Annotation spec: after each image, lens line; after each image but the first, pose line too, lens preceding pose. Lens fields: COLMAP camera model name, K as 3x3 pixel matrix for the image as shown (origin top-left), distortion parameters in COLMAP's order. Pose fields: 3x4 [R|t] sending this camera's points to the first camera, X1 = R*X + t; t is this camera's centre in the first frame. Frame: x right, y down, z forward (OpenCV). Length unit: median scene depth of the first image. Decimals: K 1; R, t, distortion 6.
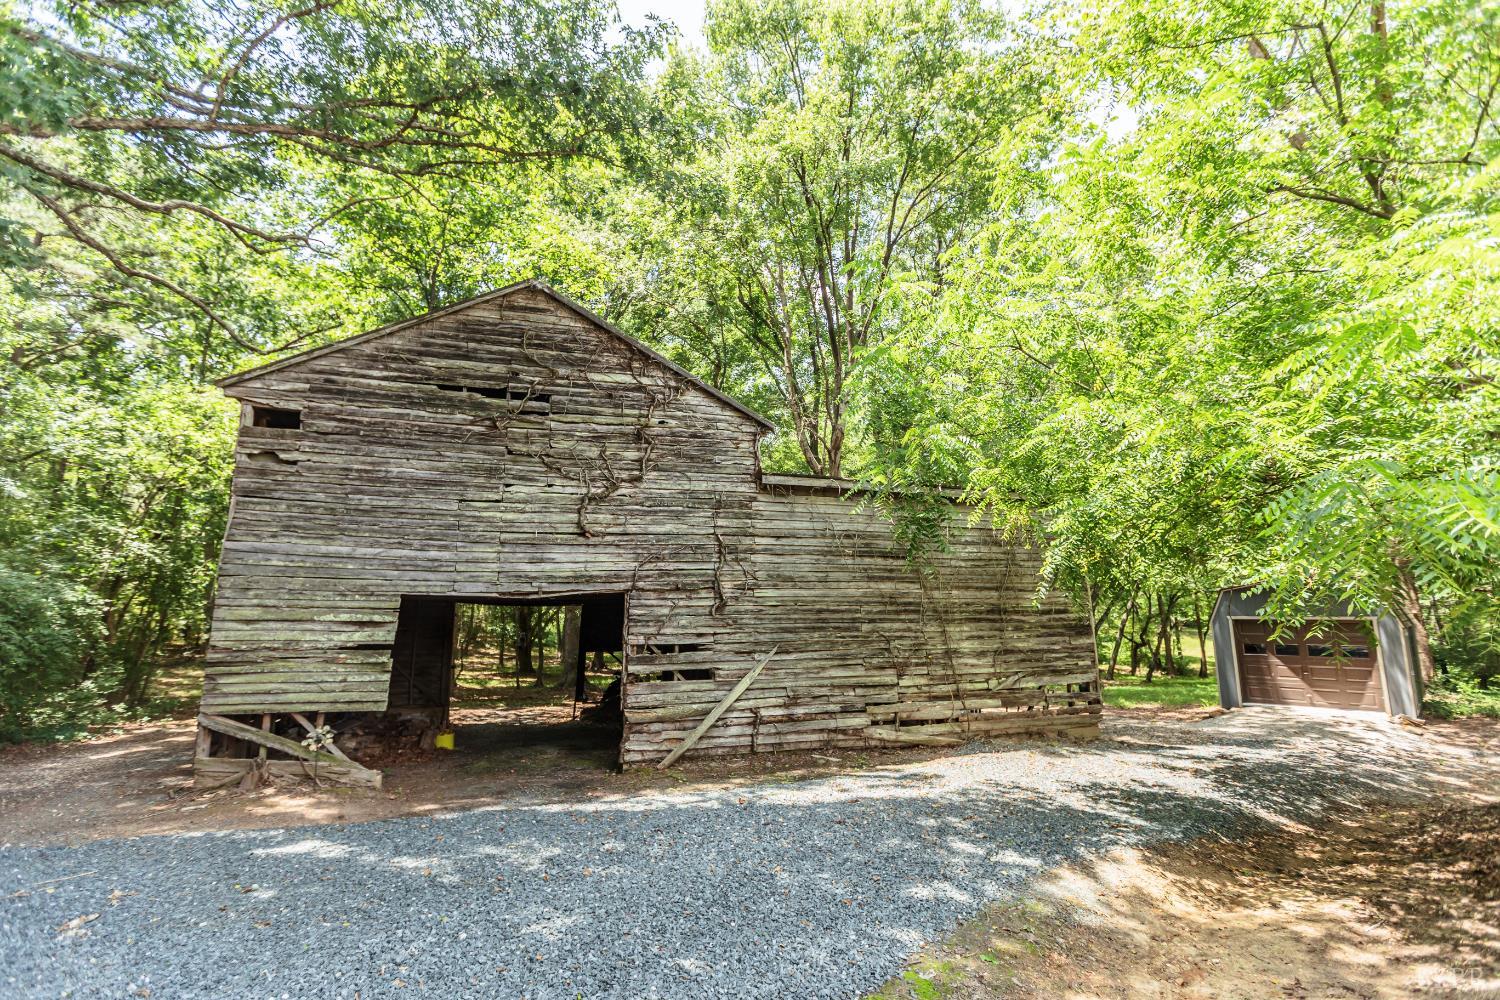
lens RADIAL K [[657.8, 0, 750.0], [0, 657.8, 500.0], [0, 0, 1]] dist [0.000448, 0.000025]
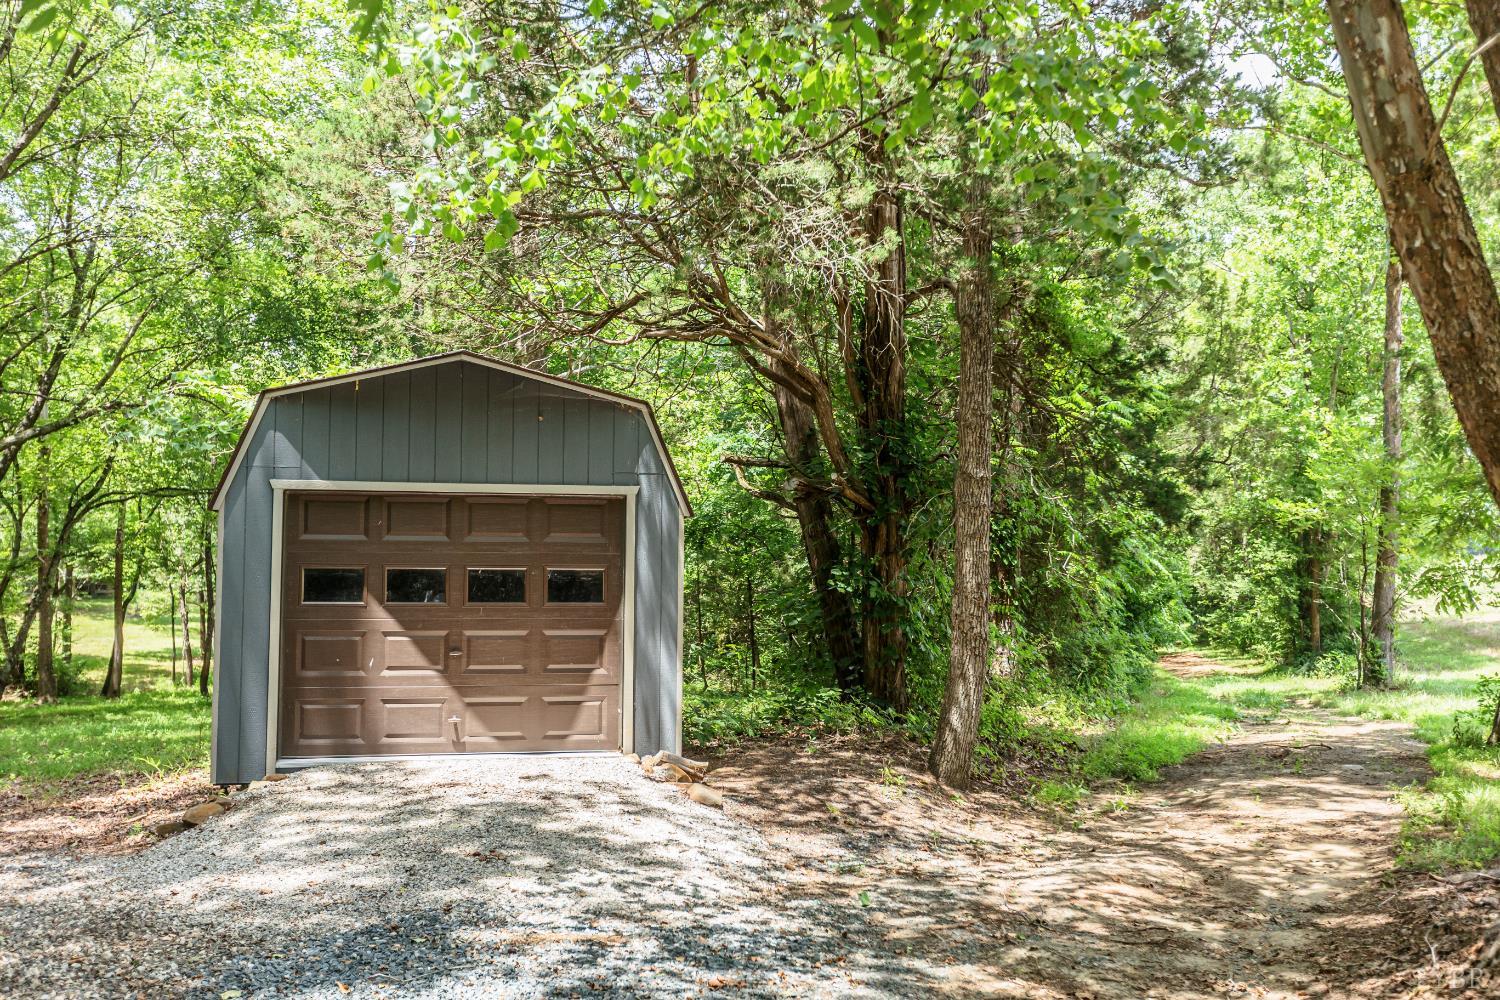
lens RADIAL K [[1464.3, 0, 750.0], [0, 1464.3, 500.0], [0, 0, 1]] dist [0.008167, 0.014580]
pose [[0.537501, 0.054023, 0.841531, 0.269110], [-0.154879, 0.987294, 0.035544, 0.121648], [-0.828918, -0.149440, 0.539038, 0.435001]]
